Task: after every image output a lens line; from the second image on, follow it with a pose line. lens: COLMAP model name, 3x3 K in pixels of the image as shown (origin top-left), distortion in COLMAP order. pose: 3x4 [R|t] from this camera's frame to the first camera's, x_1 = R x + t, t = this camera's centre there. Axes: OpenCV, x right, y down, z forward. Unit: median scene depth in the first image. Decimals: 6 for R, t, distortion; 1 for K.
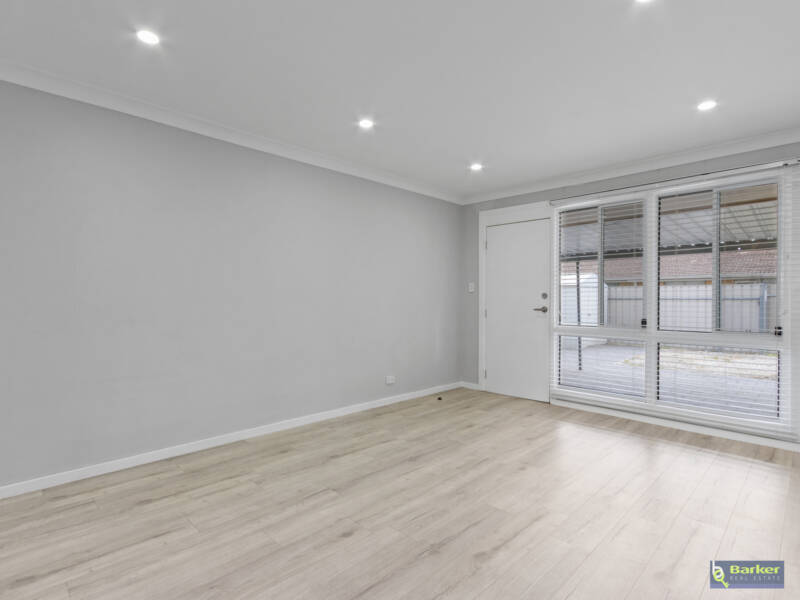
lens RADIAL K [[409.3, 0, 395.0], [0, 409.3, 301.3], [0, 0, 1]] dist [0.005667, -0.000185]
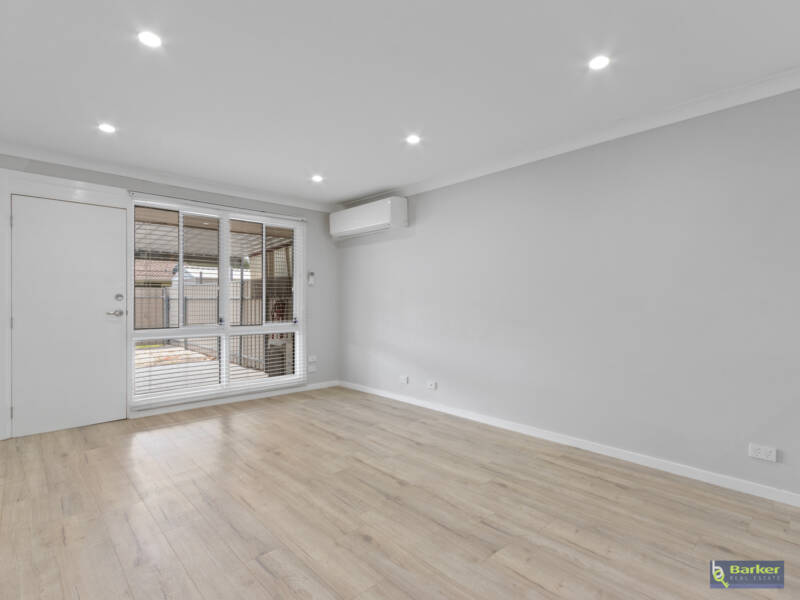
lens RADIAL K [[409.3, 0, 395.0], [0, 409.3, 301.3], [0, 0, 1]] dist [0.005667, -0.000185]
pose [[0.035411, -0.003554, 0.999366, -0.553630], [0.003732, 0.999987, 0.003424, -0.006179], [-0.999366, 0.003608, 0.035424, 0.445633]]
